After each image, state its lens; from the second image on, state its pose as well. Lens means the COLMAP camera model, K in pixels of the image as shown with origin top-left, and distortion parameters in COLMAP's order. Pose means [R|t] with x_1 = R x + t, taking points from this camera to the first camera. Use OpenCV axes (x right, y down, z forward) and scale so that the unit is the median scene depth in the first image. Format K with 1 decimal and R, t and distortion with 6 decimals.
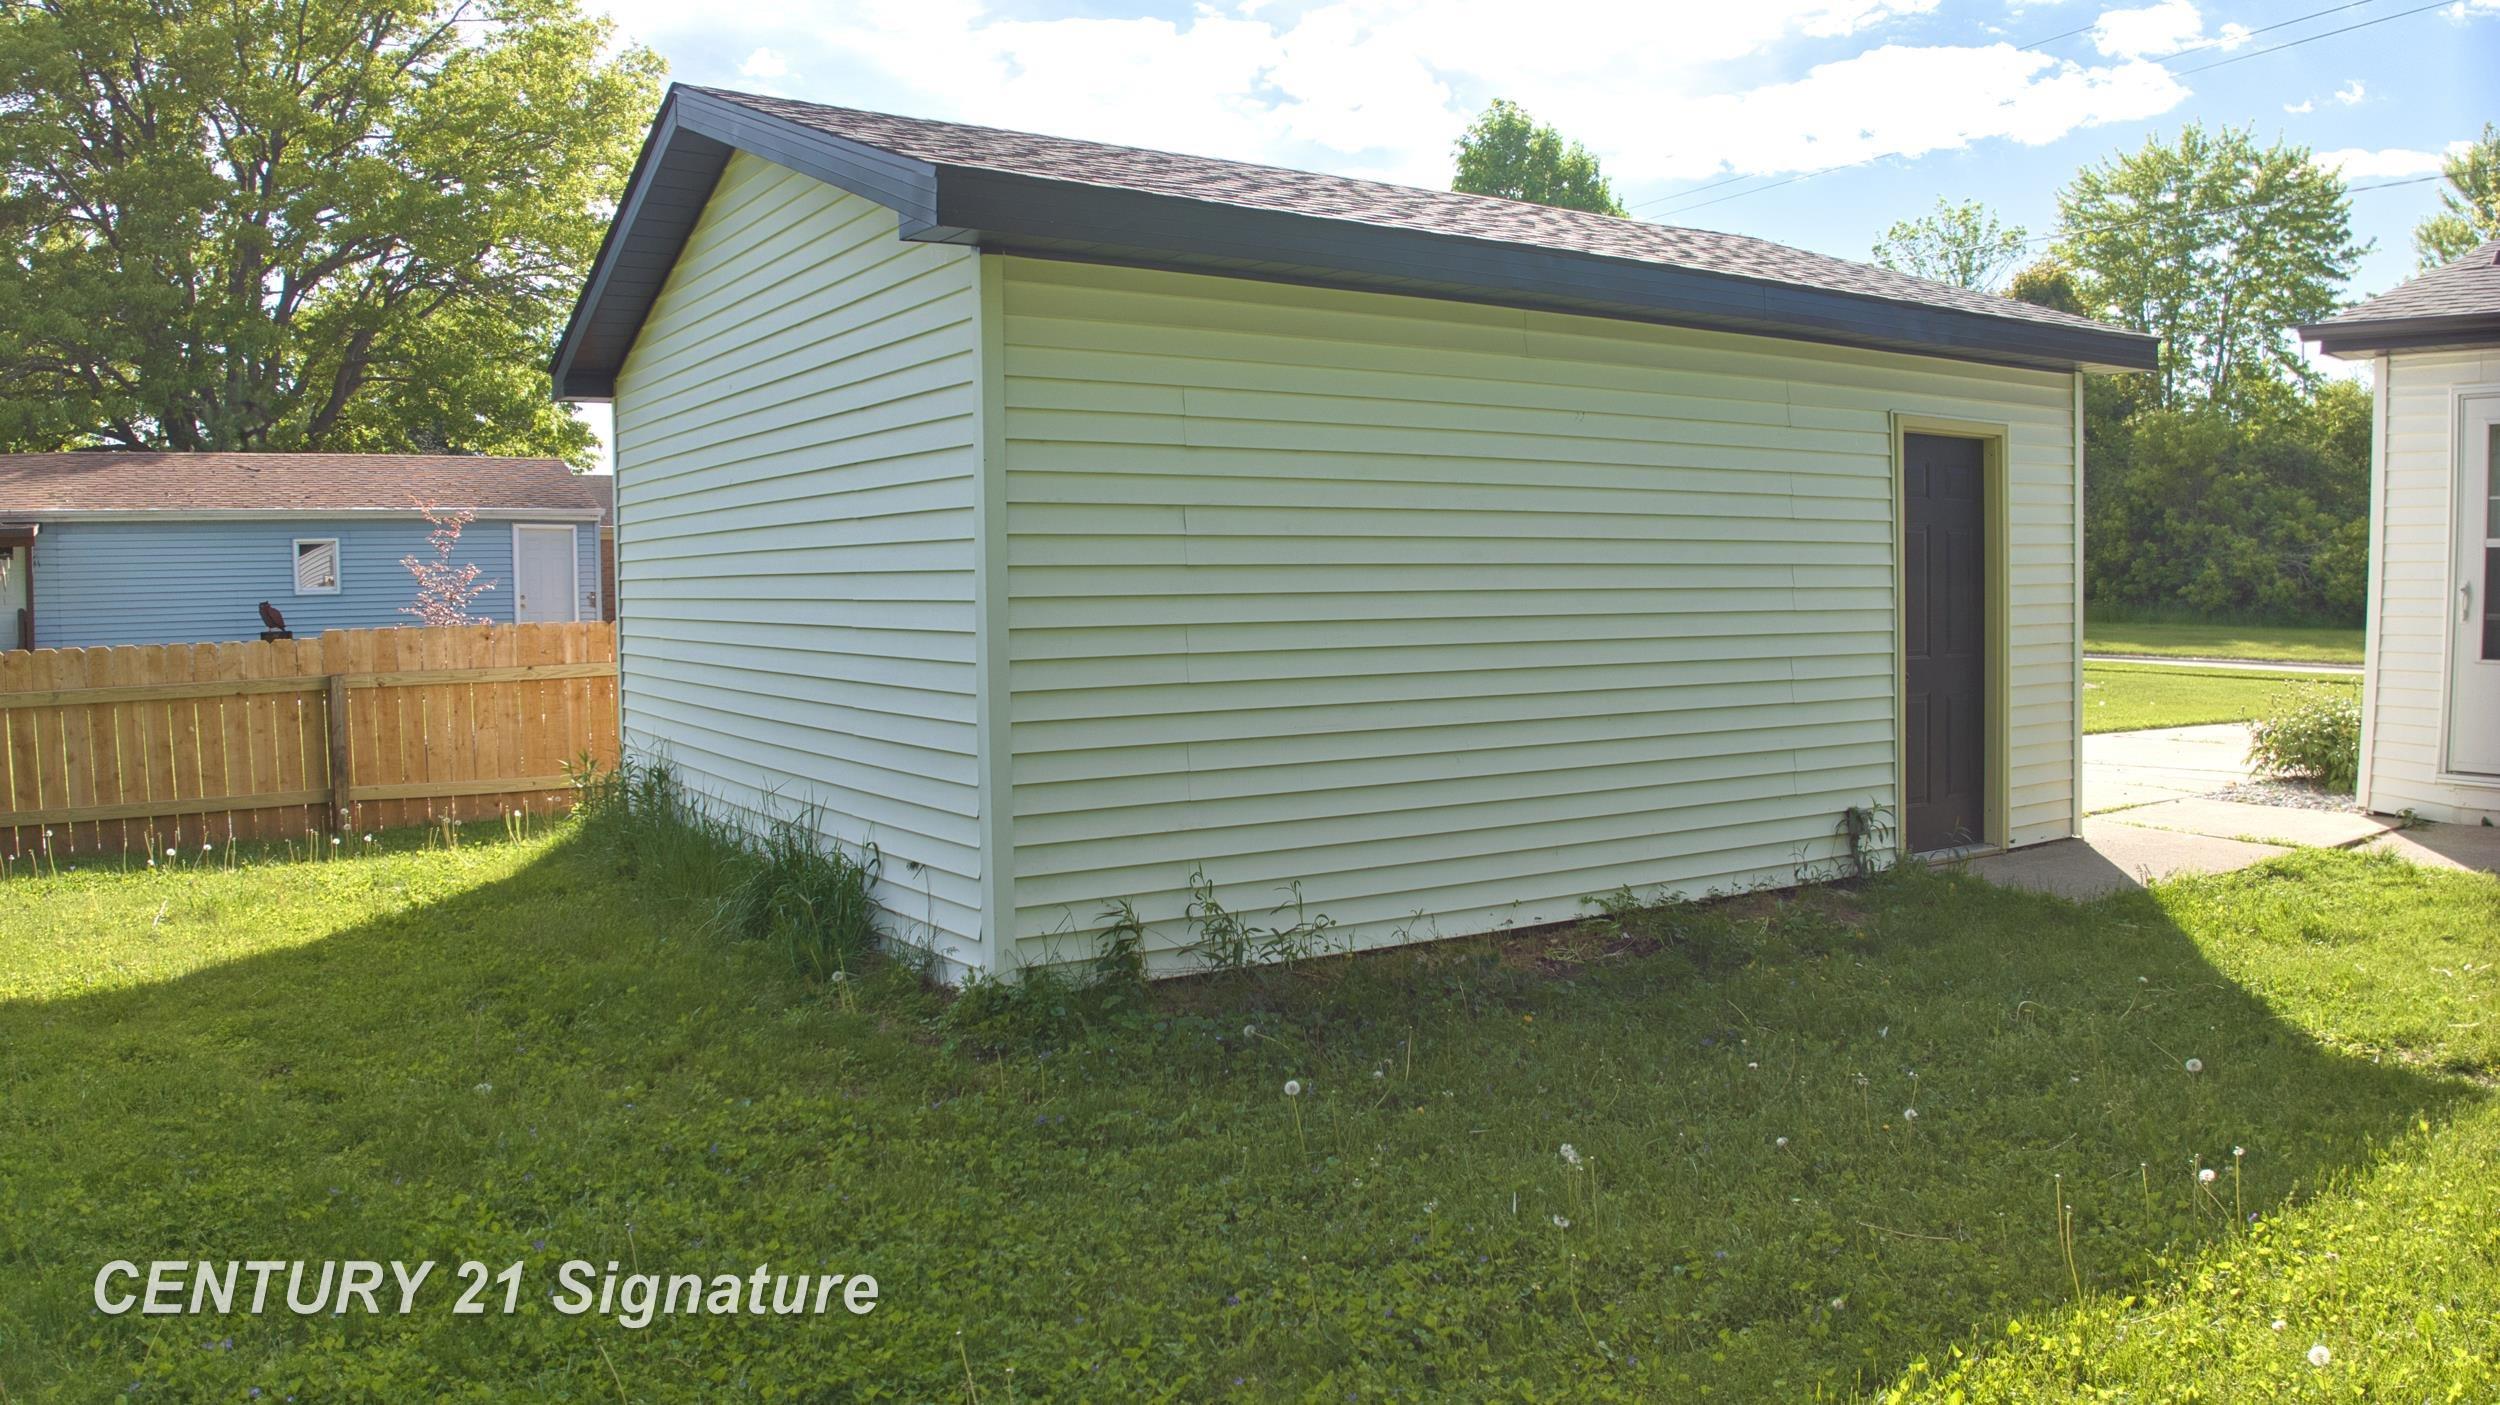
lens RADIAL K [[1763.9, 0, 1250.0], [0, 1763.9, 702.5], [0, 0, 1]] dist [-0.103841, -0.011804]
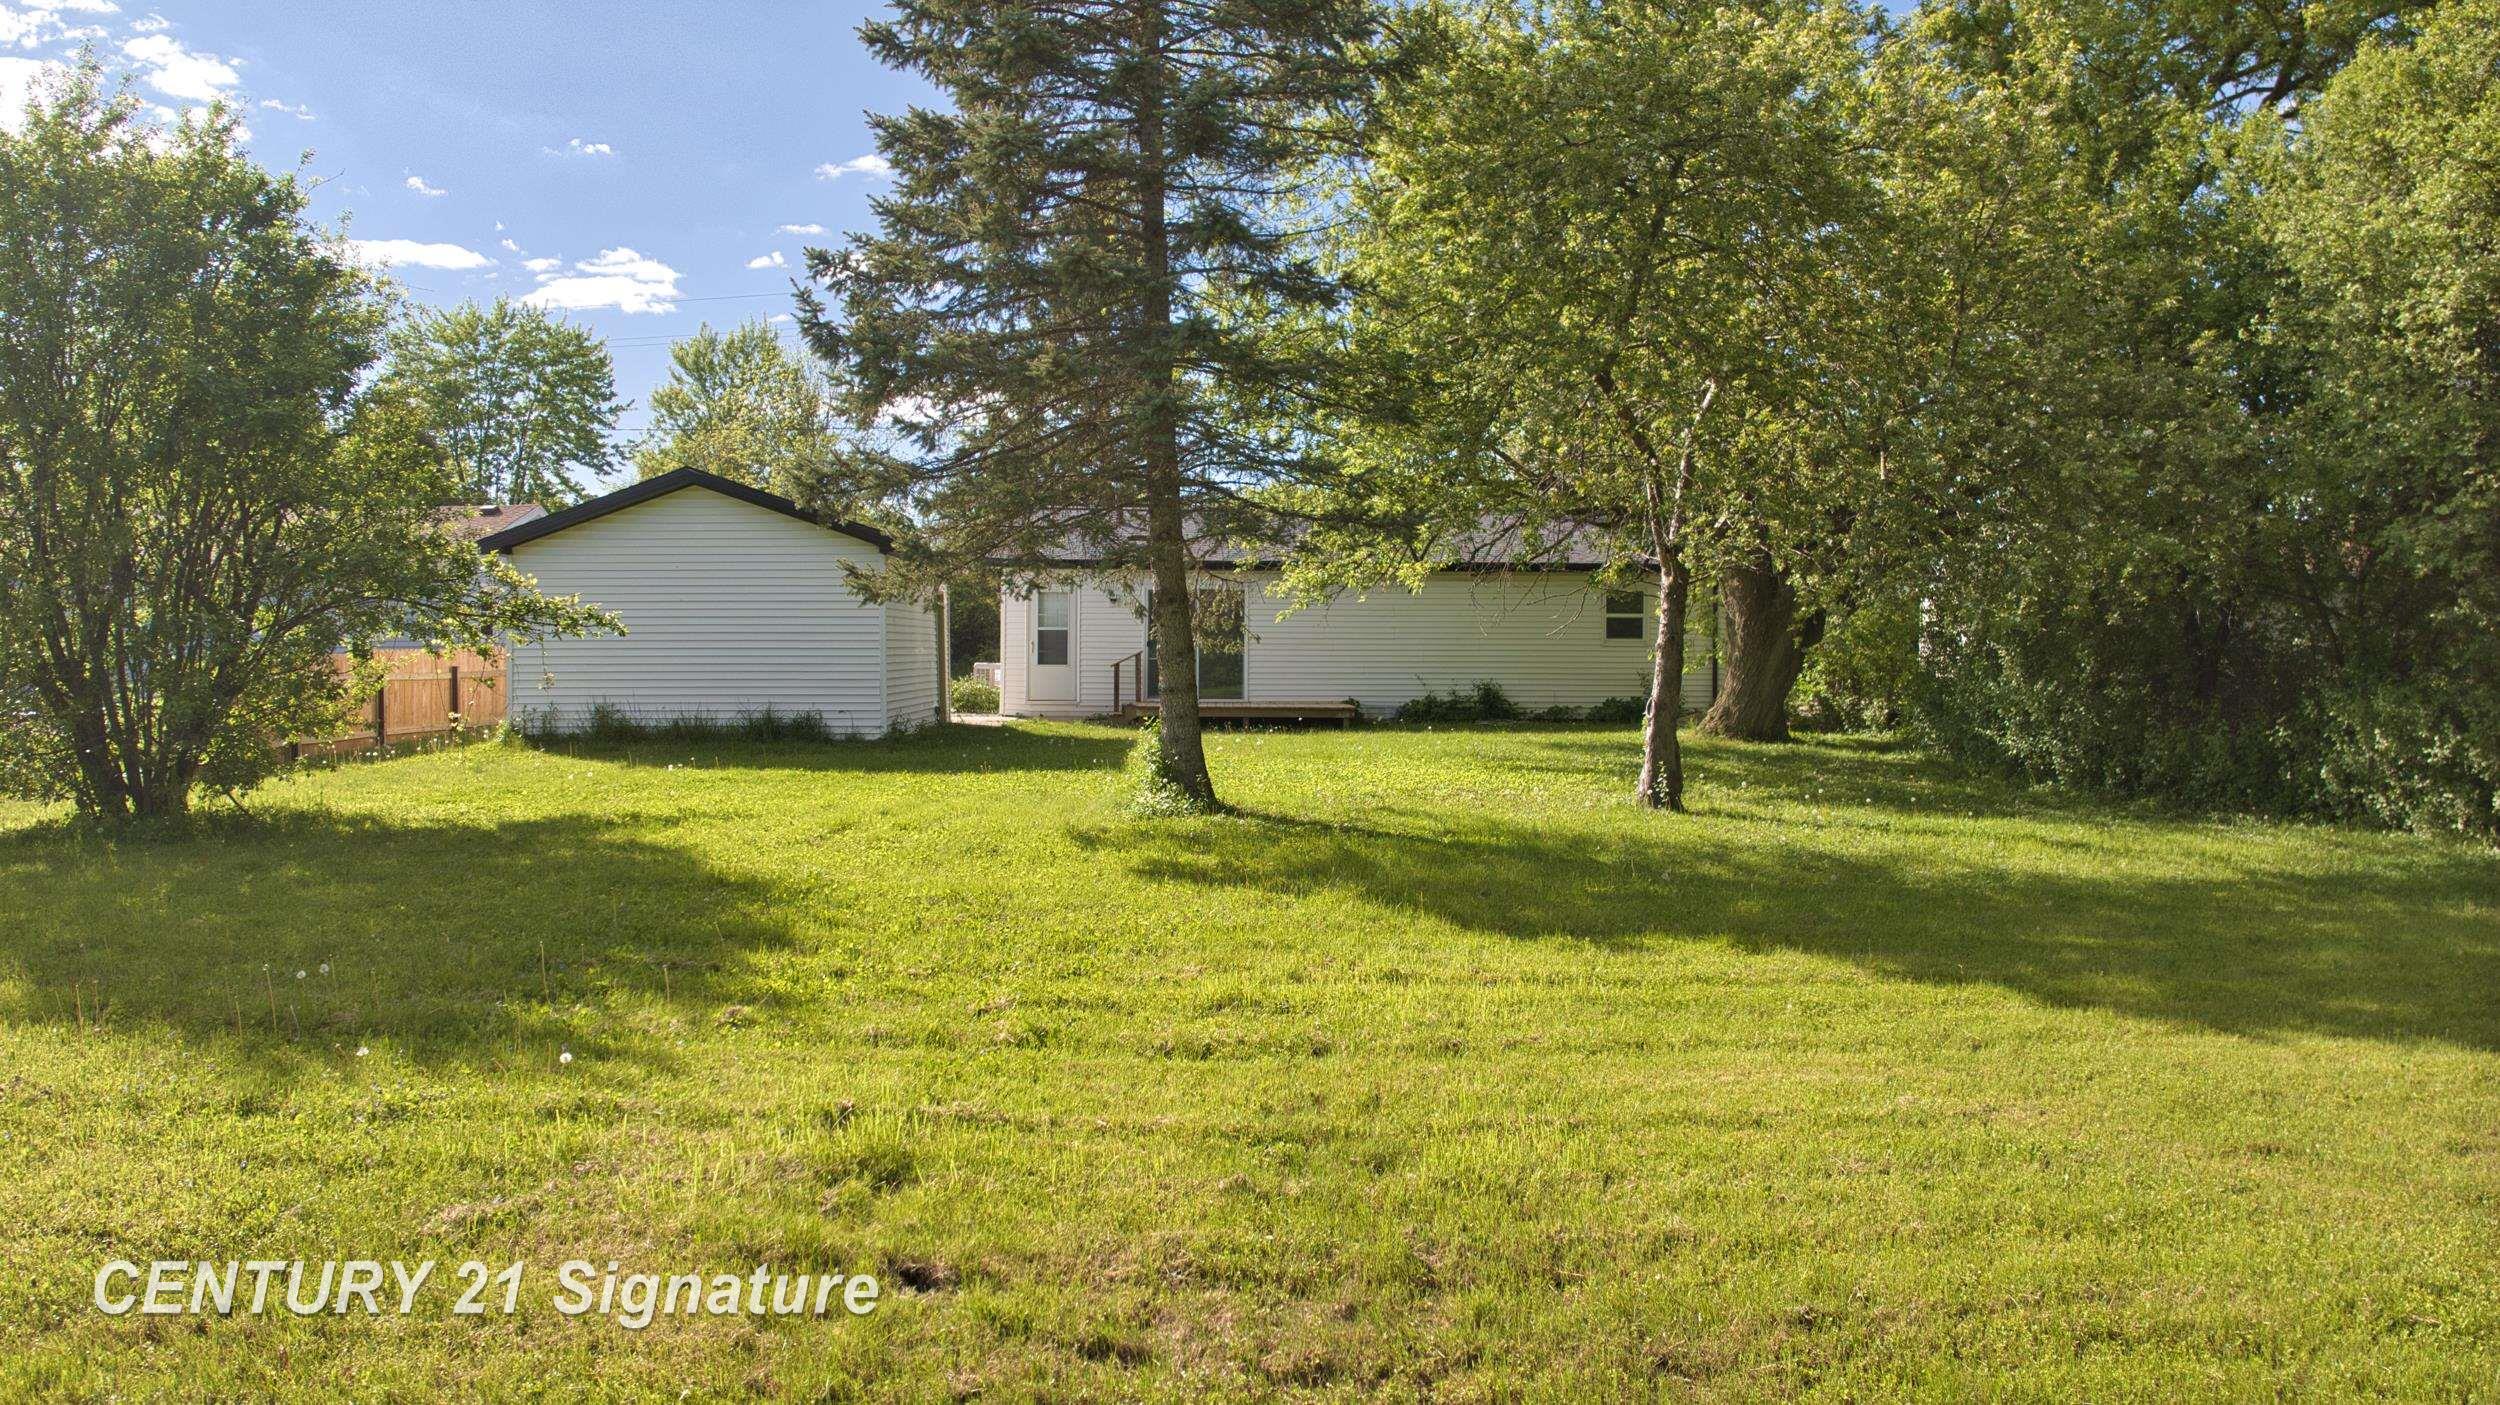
lens RADIAL K [[1763.9, 0, 1250.0], [0, 1763.9, 702.5], [0, 0, 1]] dist [-0.103841, -0.011804]
pose [[0.513493, -0.015923, 0.857946, -0.303257], [0.052500, 0.998538, -0.012889, 0.017289], [-0.856486, 0.051660, 0.513578, -0.169830]]
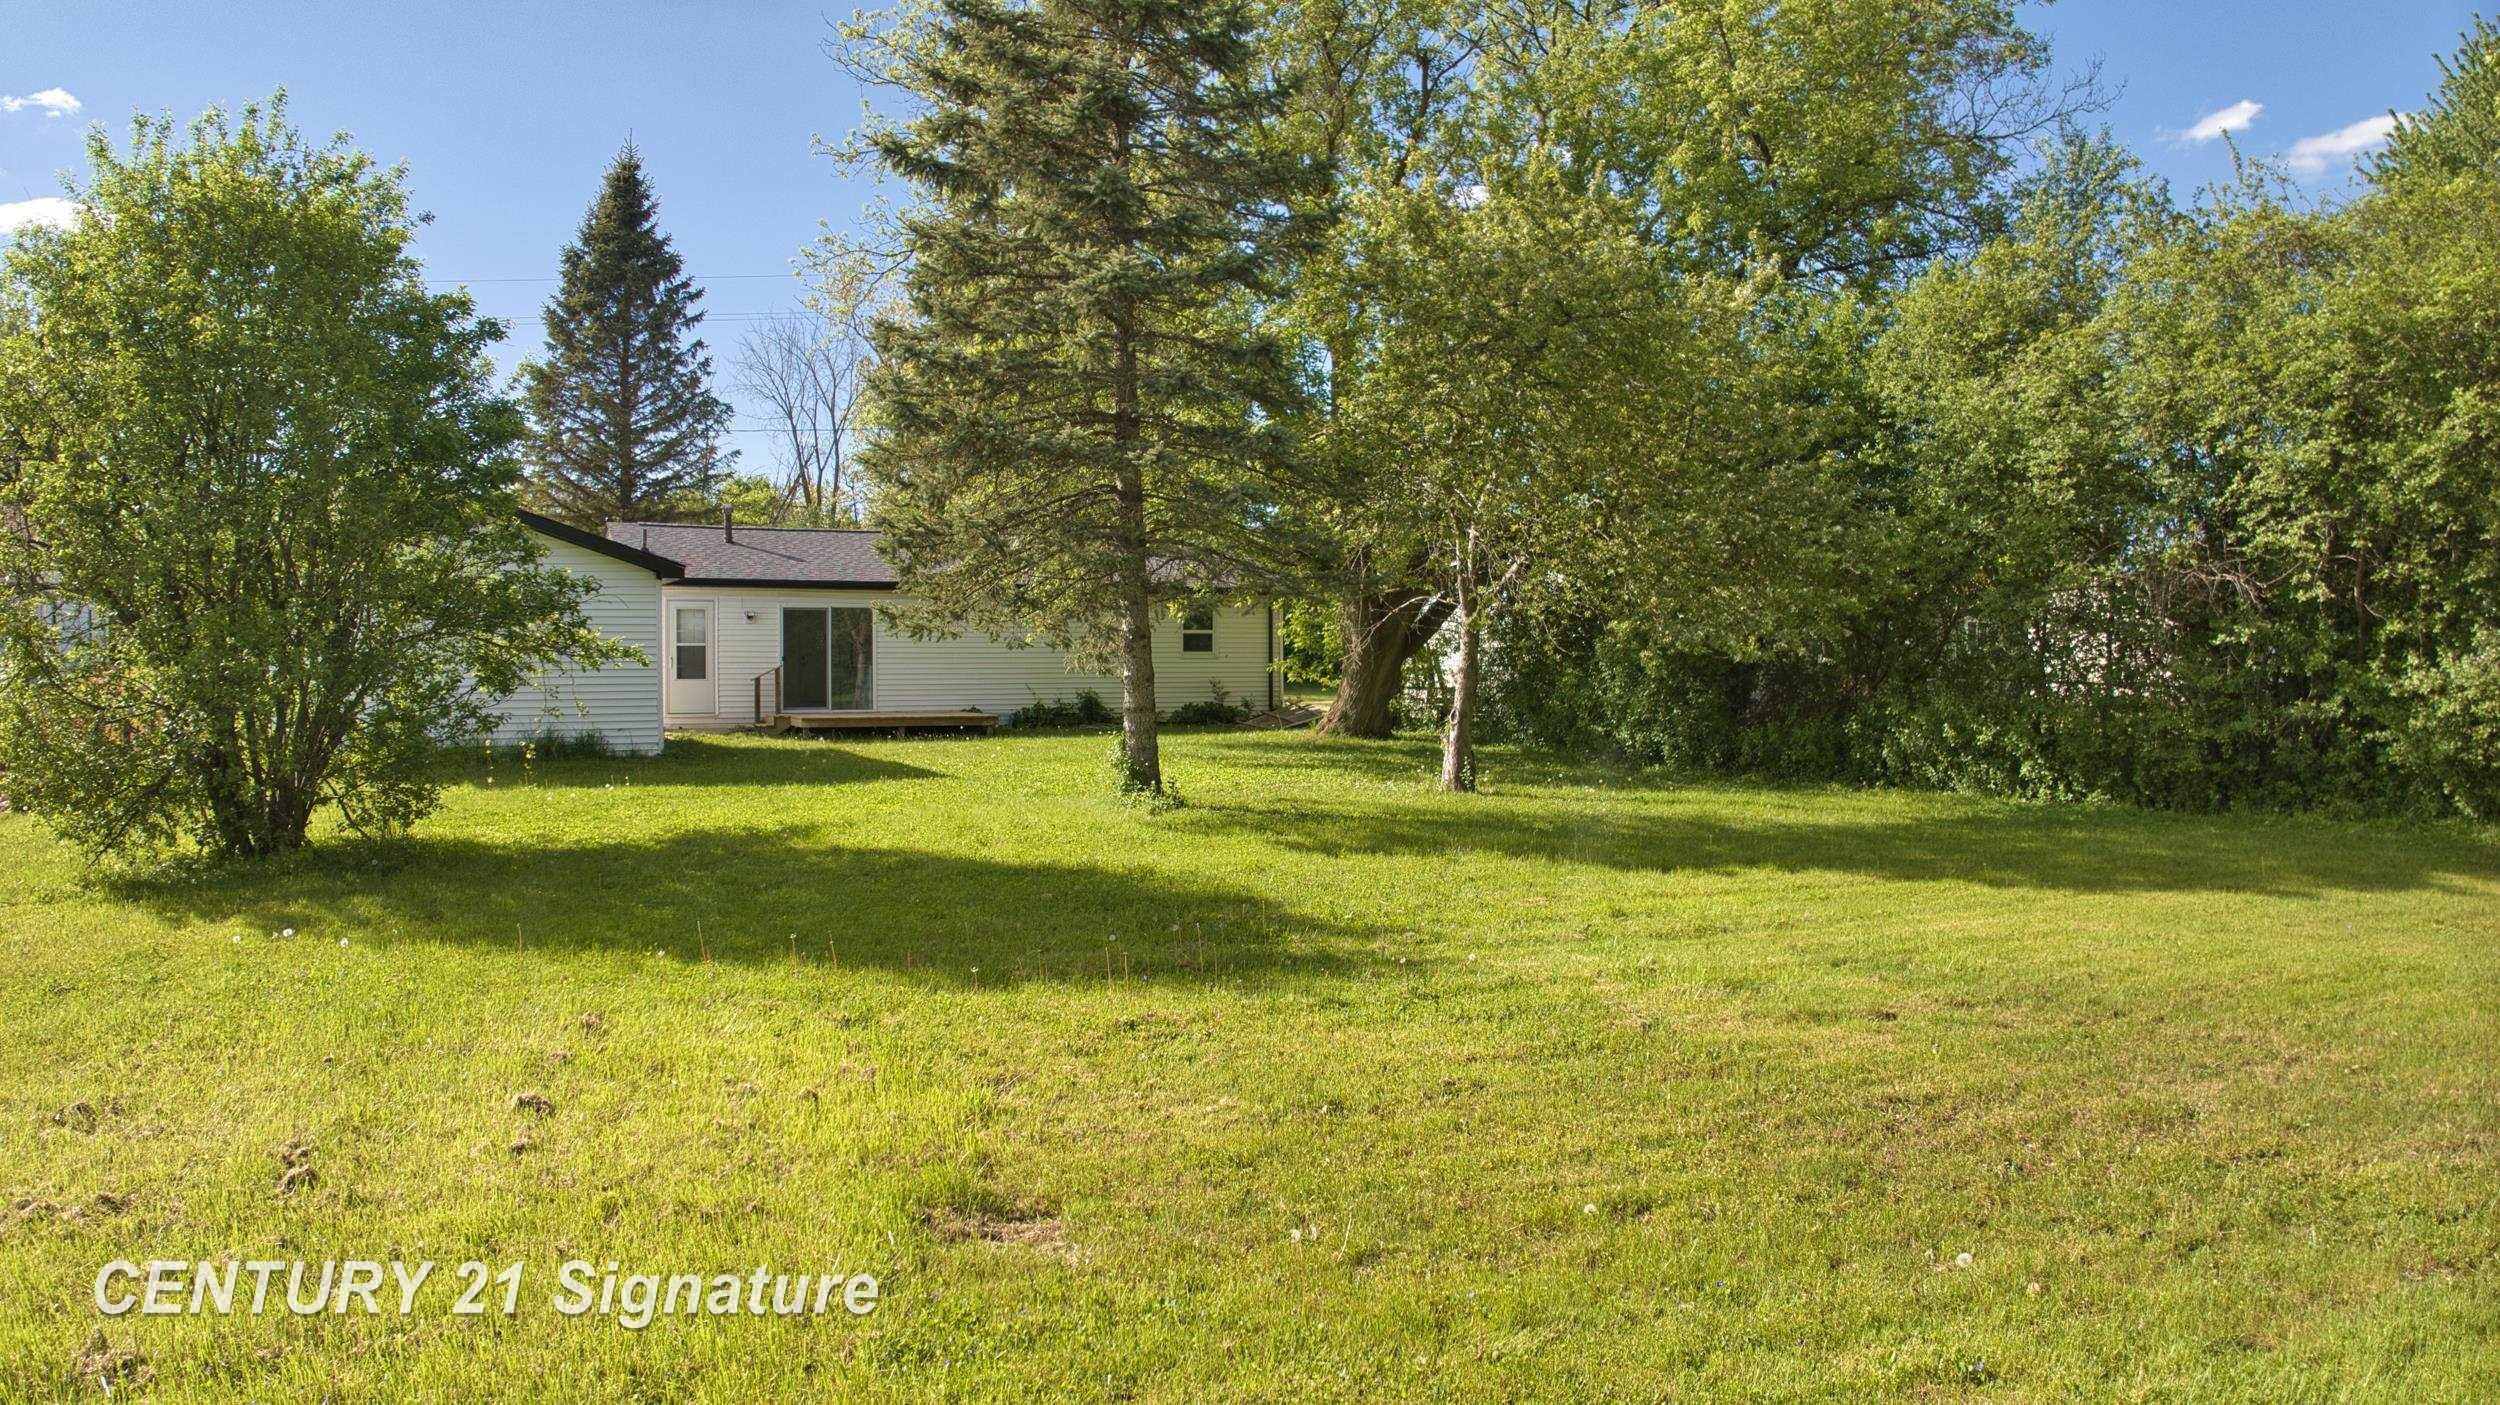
lens RADIAL K [[1763.9, 0, 1250.0], [0, 1763.9, 702.5], [0, 0, 1]] dist [-0.103841, -0.011804]
pose [[0.124409, -0.021843, 0.991991, -0.397890], [0.066666, 0.997683, 0.013607, 0.007653], [-0.989989, 0.064439, 0.125576, -0.089457]]
